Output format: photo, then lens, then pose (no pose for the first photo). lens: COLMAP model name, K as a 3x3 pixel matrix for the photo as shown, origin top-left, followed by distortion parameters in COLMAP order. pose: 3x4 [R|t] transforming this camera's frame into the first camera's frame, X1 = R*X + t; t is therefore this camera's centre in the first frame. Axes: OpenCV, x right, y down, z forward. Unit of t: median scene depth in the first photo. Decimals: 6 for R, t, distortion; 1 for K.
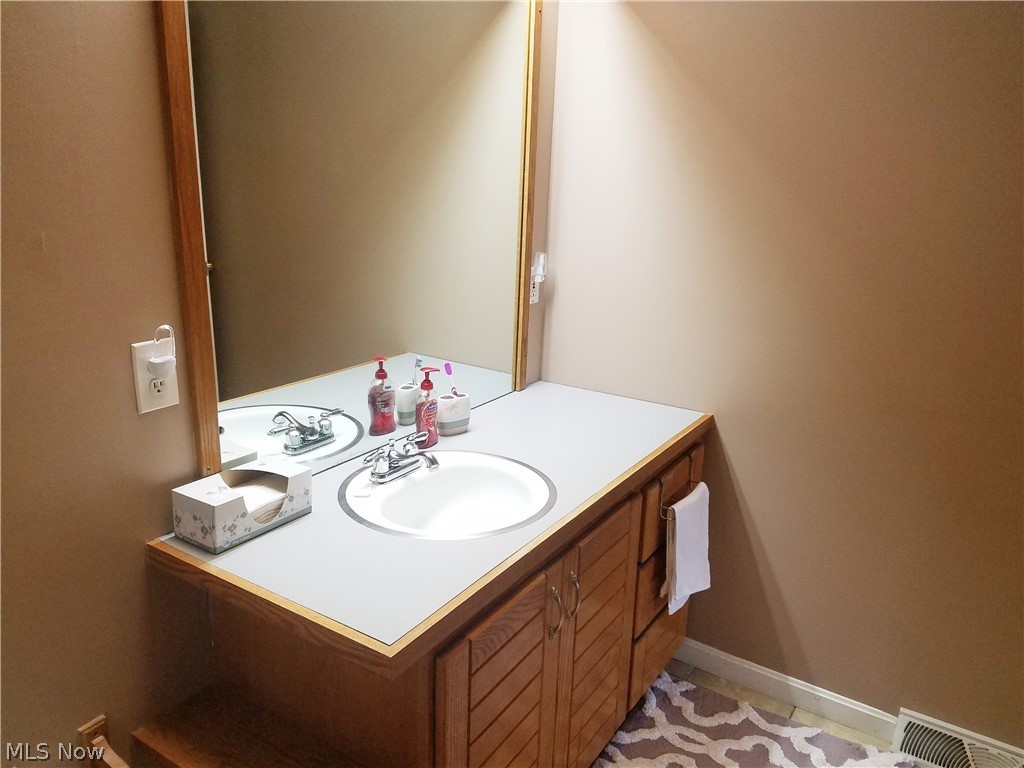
lens RADIAL K [[769.7, 0, 513.0], [0, 769.7, 385.0], [0, 0, 1]] dist [-0.003899, -0.005881]
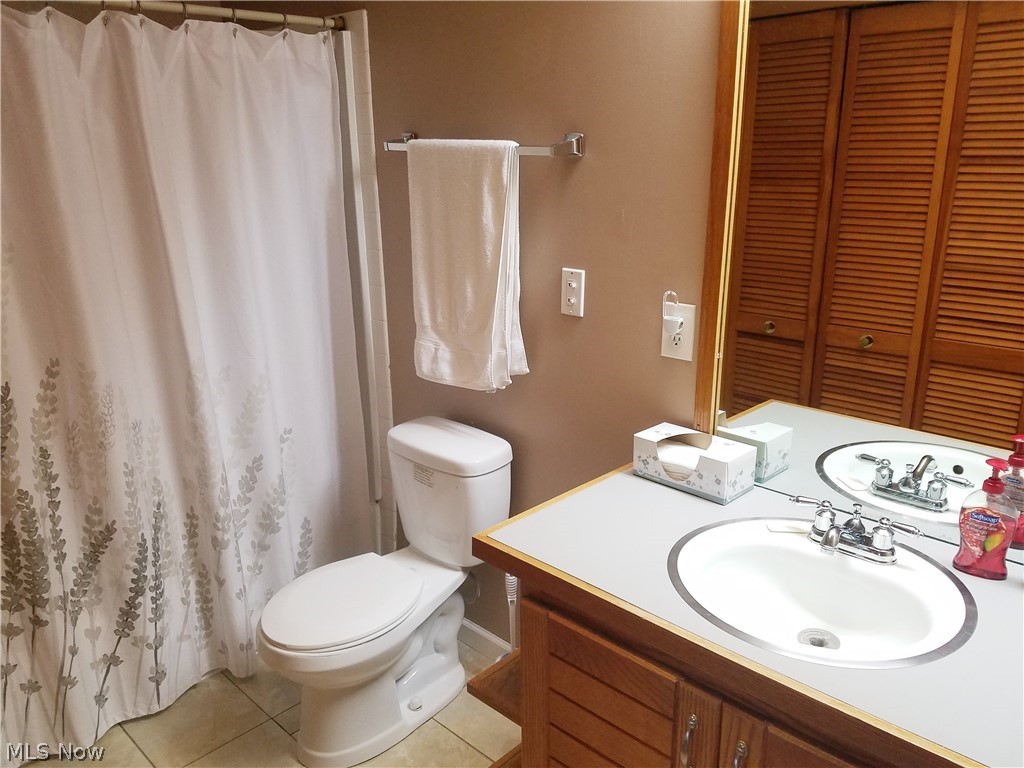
lens RADIAL K [[769.7, 0, 513.4], [0, 769.7, 383.1], [0, 0, 1]] dist [-0.003899, -0.005881]
pose [[-0.210459, 0.245959, -0.946156, 0.769391], [-0.261263, 0.918480, 0.296879, -0.227004], [0.942045, 0.309676, -0.129042, 0.884451]]
